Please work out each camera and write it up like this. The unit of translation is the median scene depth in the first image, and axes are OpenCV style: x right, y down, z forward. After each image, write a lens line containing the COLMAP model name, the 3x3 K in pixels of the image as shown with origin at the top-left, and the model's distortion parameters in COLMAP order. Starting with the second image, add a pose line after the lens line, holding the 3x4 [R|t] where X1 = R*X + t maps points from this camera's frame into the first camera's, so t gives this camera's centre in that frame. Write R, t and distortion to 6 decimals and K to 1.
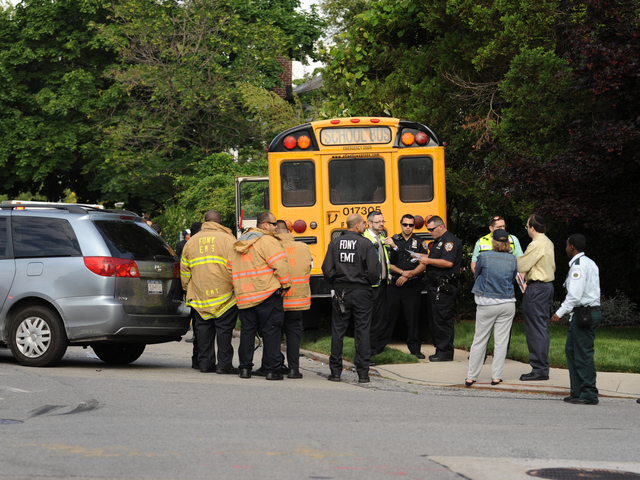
lens RADIAL K [[2672.5, 0, 320.0], [0, 2672.5, 240.0], [0, 0, 1]] dist [0.883532, -13.505628]
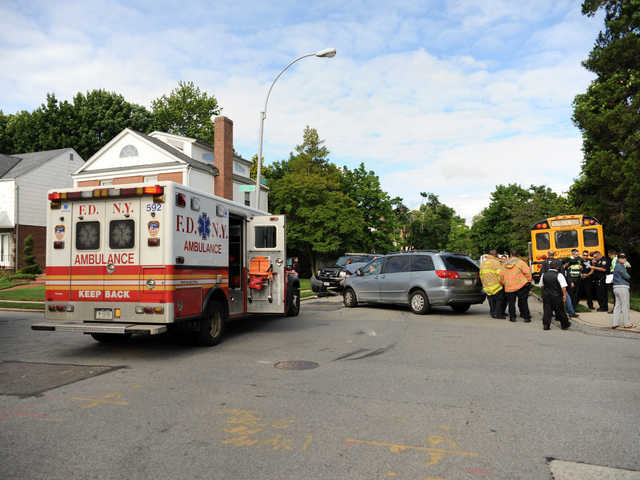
lens RADIAL K [[489.9, 0, 320.0], [0, 489.9, 240.0], [0, 0, 1]] dist [-0.125906, 0.118869]
pose [[0.871674, -0.043245, -0.488175, 0.032222], [0.016876, 0.998157, -0.058287, 0.002110], [0.489796, 0.042569, 0.870797, 0.464455]]
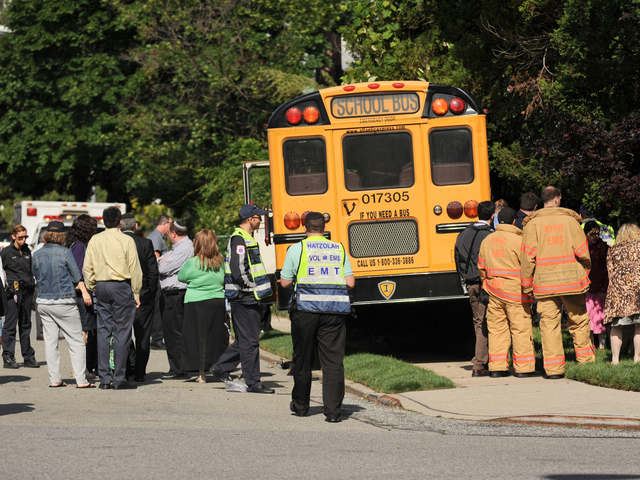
lens RADIAL K [[2672.5, 0, 320.0], [0, 2672.5, 240.0], [0, 0, 1]] dist [0.883532, -13.505628]
pose [[0.998936, -0.029502, -0.035456, 0.024204], [0.029542, 0.999563, 0.000606, 0.000808], [0.035423, -0.001652, 0.999371, 0.192748]]
